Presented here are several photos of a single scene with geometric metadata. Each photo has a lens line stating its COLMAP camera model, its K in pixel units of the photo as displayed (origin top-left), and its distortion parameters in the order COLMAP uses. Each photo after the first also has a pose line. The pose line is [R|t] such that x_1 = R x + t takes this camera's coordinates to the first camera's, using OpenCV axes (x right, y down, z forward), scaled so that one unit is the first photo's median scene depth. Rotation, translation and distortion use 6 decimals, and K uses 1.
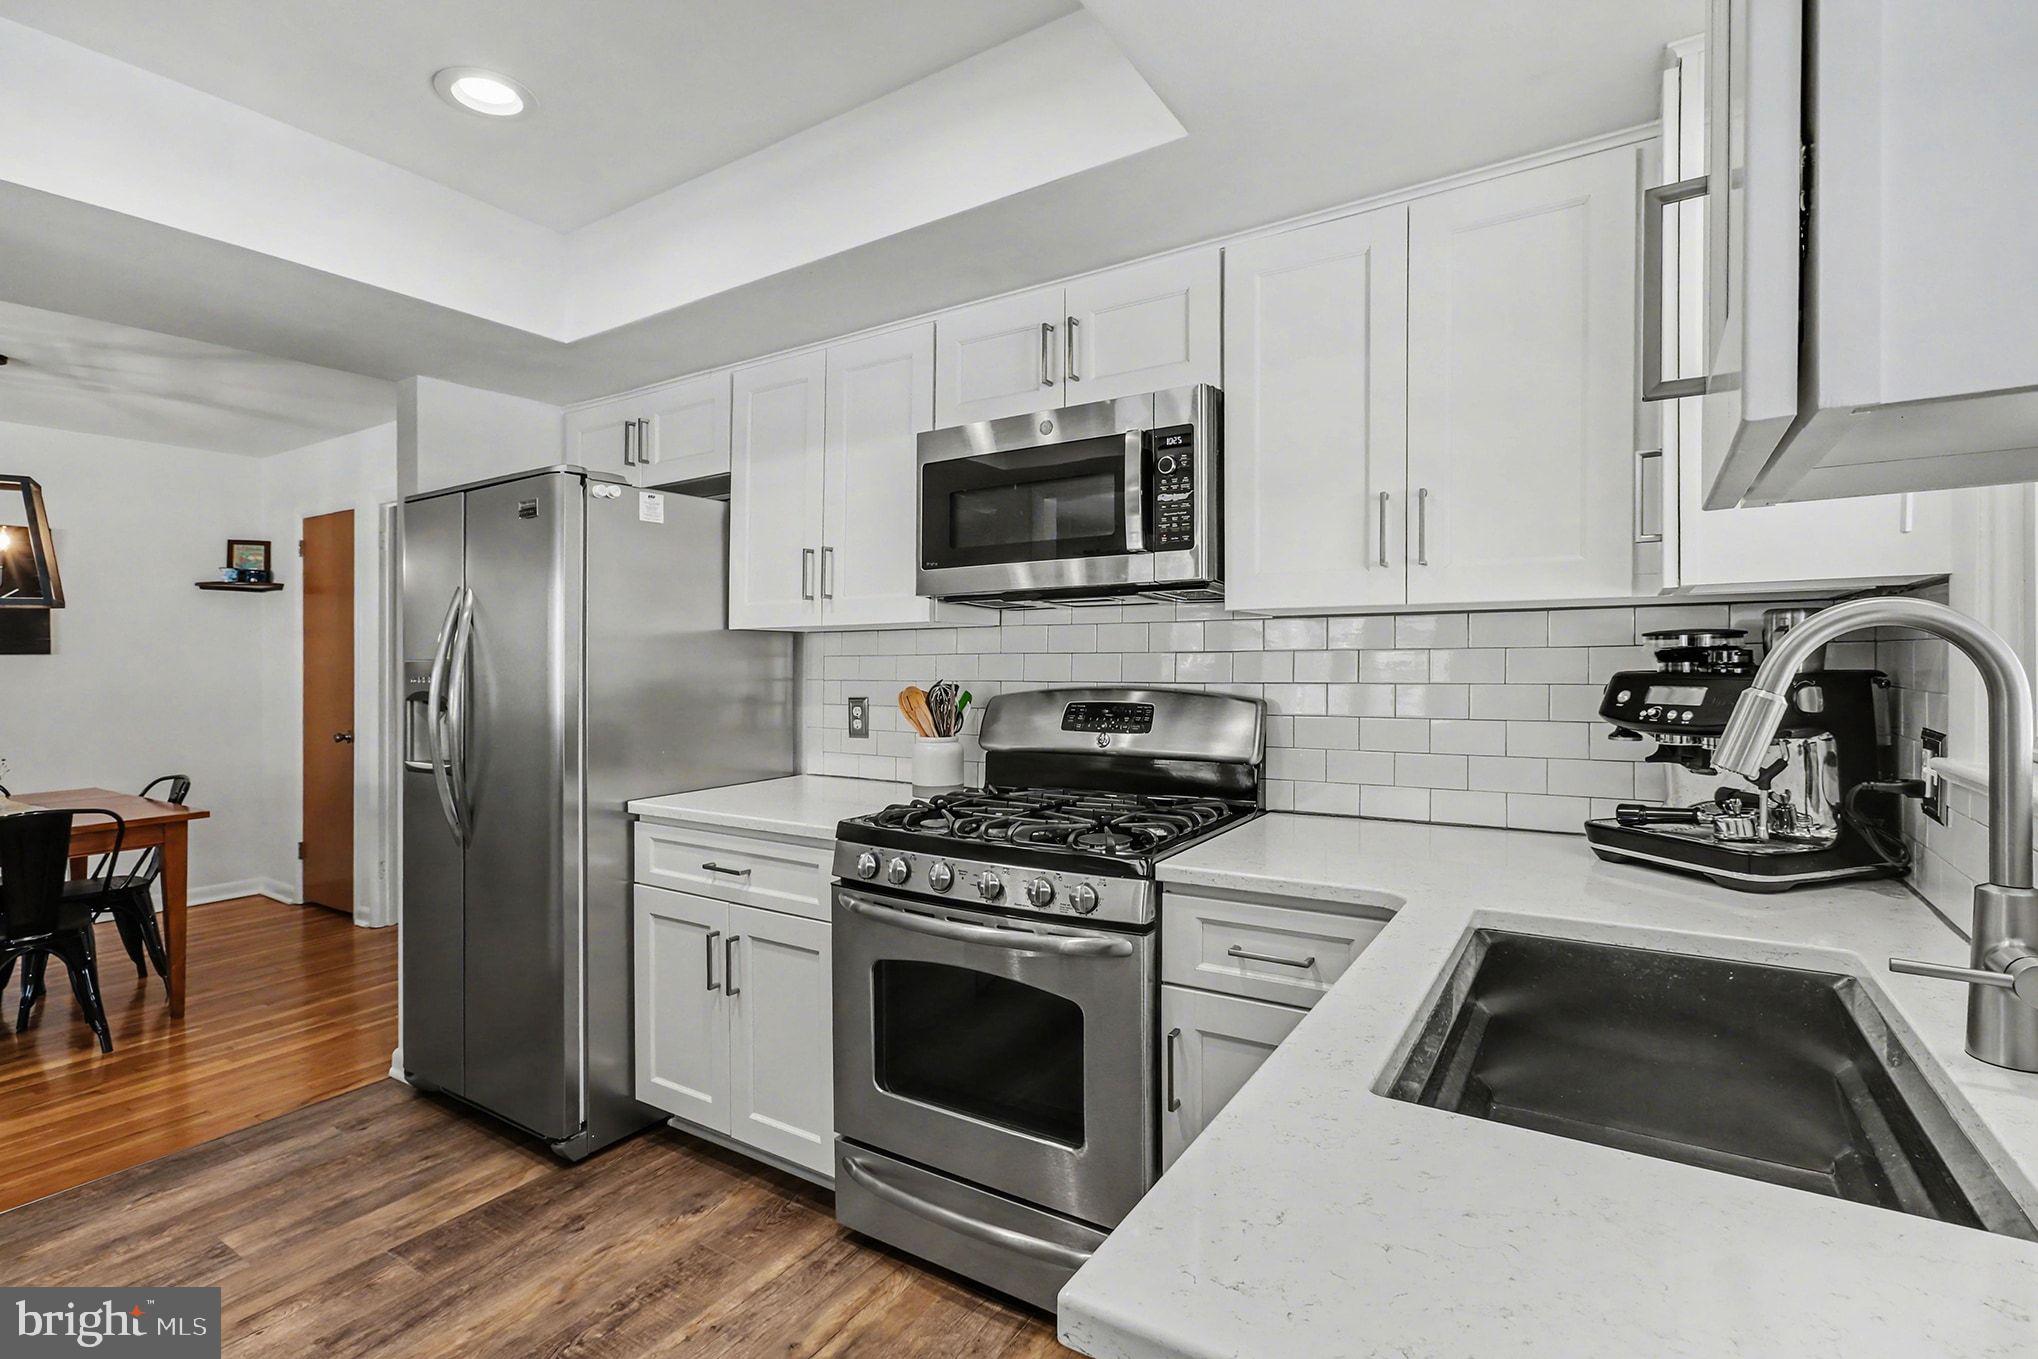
lens RADIAL K [[946.0, 0, 1028.7], [0, 946.0, 662.0], [0, 0, 1]] dist [-0.000485, 0.000139]
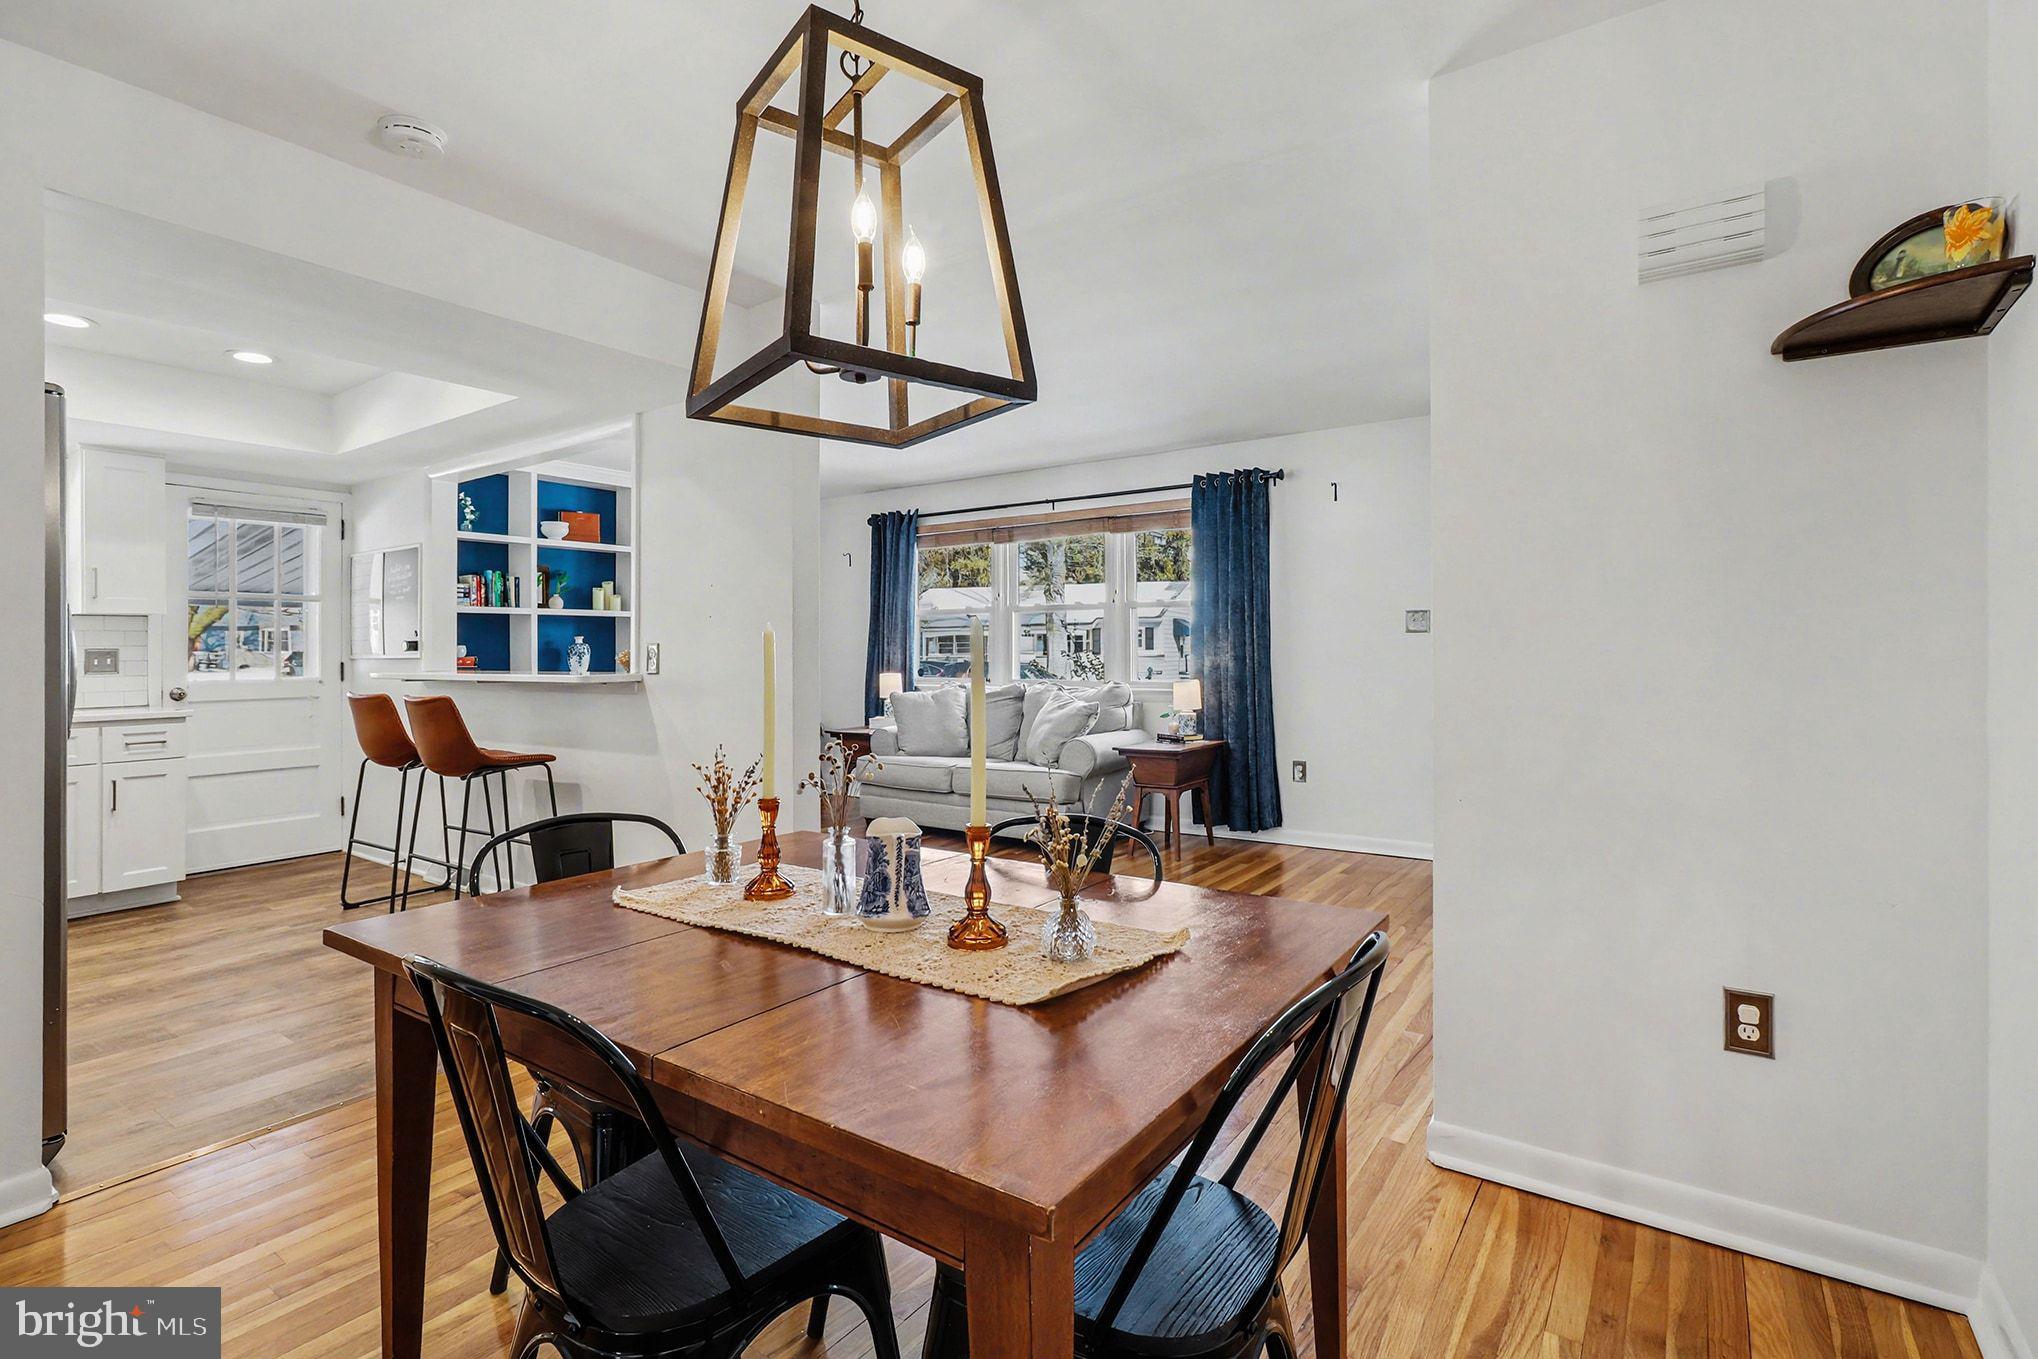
lens RADIAL K [[946.0, 0, 1028.7], [0, 946.0, 662.0], [0, 0, 1]] dist [-0.000485, 0.000139]
pose [[-0.999003, 0.008541, 0.043828, -1.915184], [0.009099, 0.999880, 0.012564, 0.051158], [-0.043716, 0.012950, -0.998960, 2.234004]]
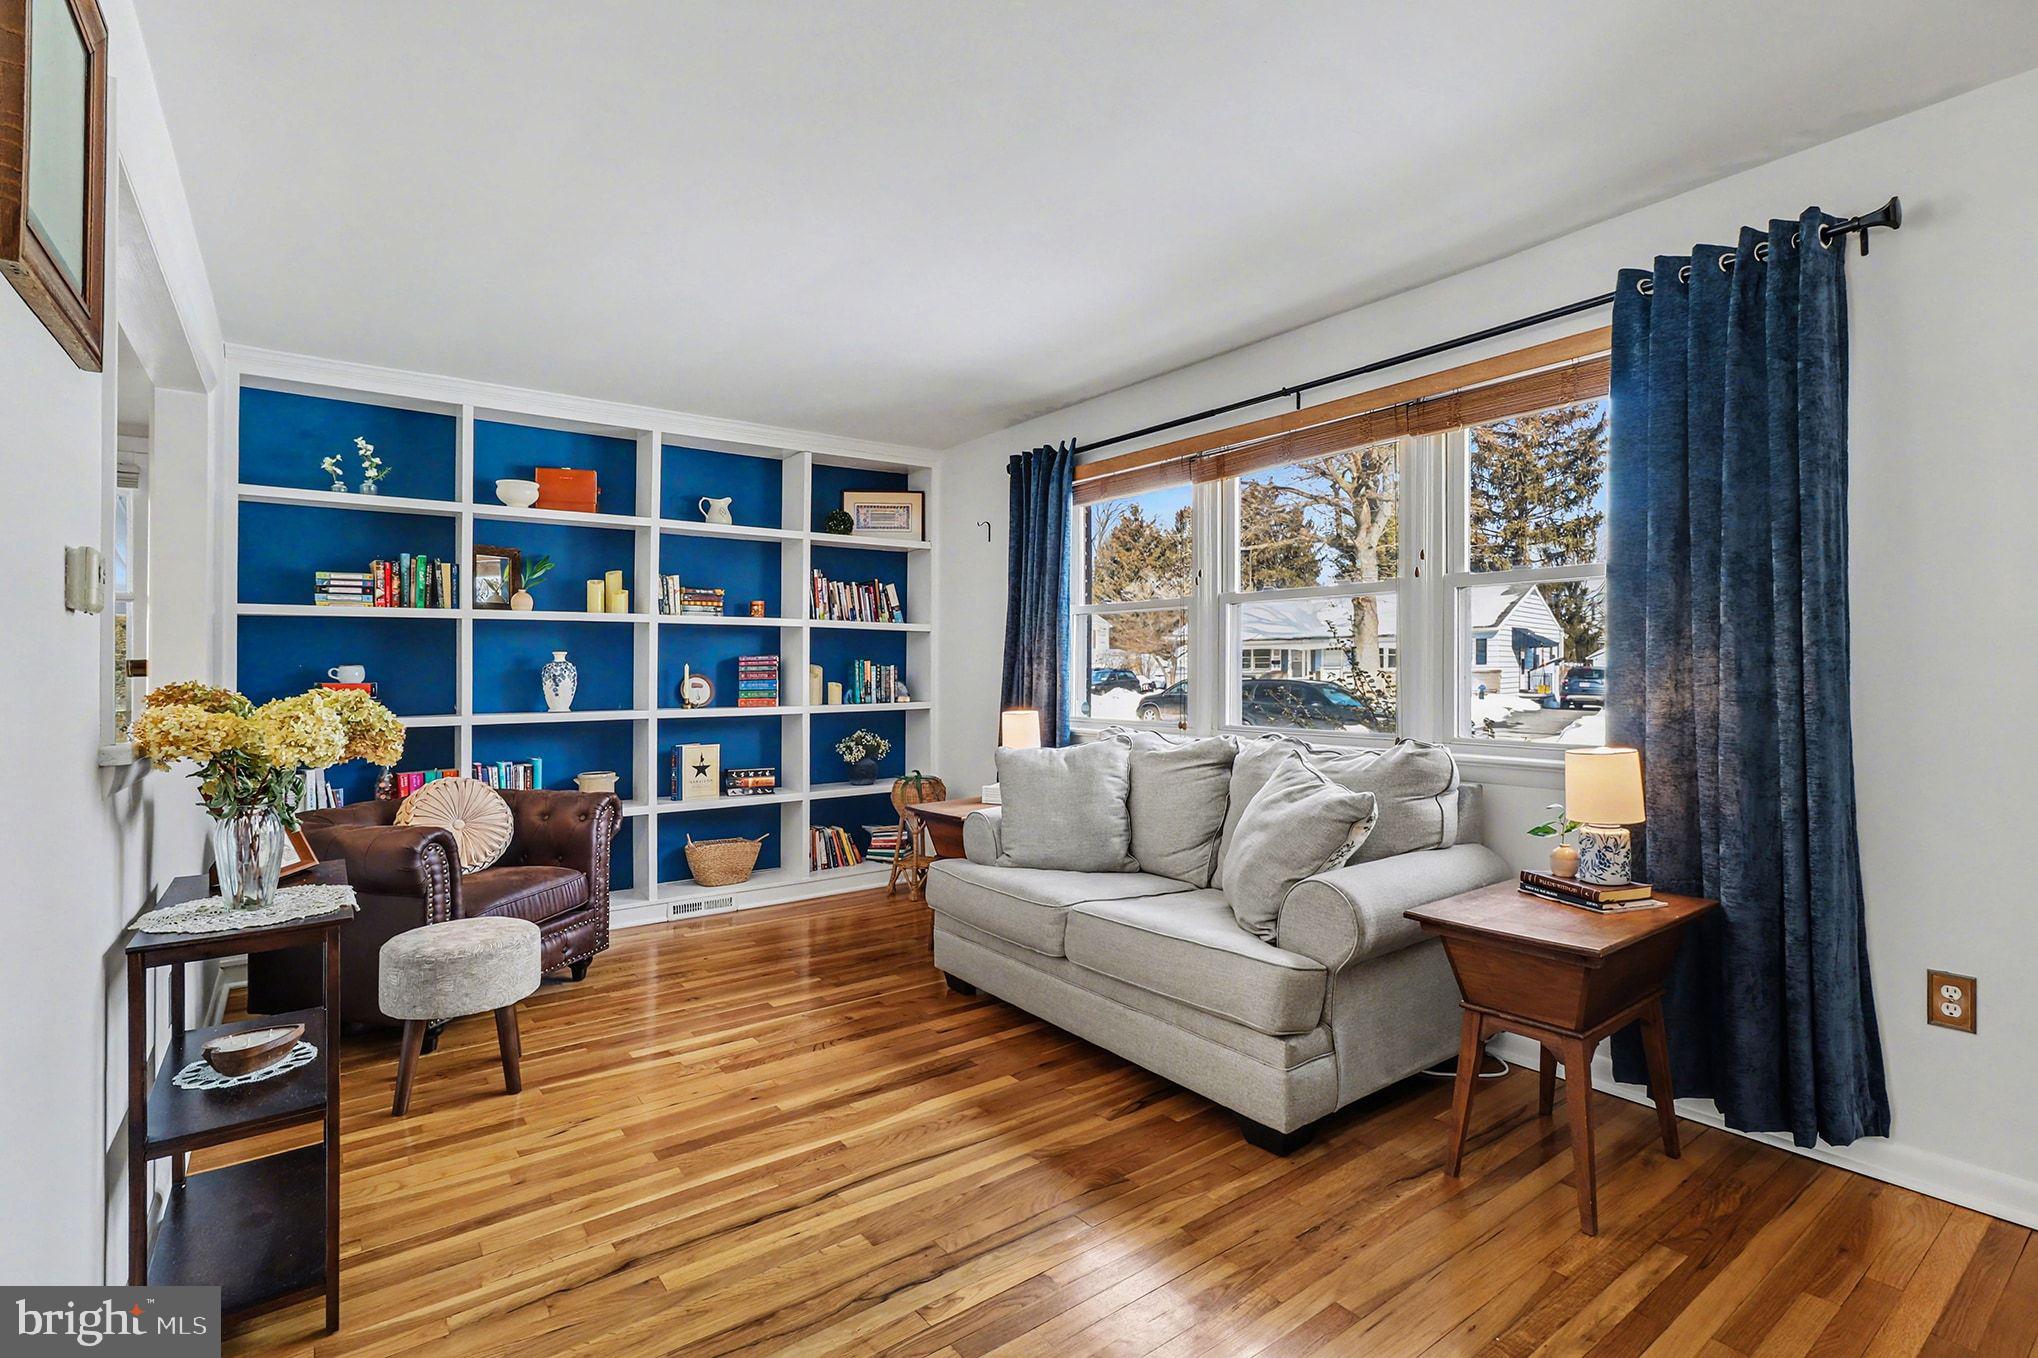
lens RADIAL K [[973.8, 0, 1011.6], [0, 973.8, 672.6], [0, 0, 1]] dist [0.018380, -0.000196]
pose [[-0.928643, 0.007111, 0.370906, -2.028499], [0.009360, 0.999947, 0.004265, 0.038729], [-0.370856, 0.007433, -0.928661, 0.856095]]
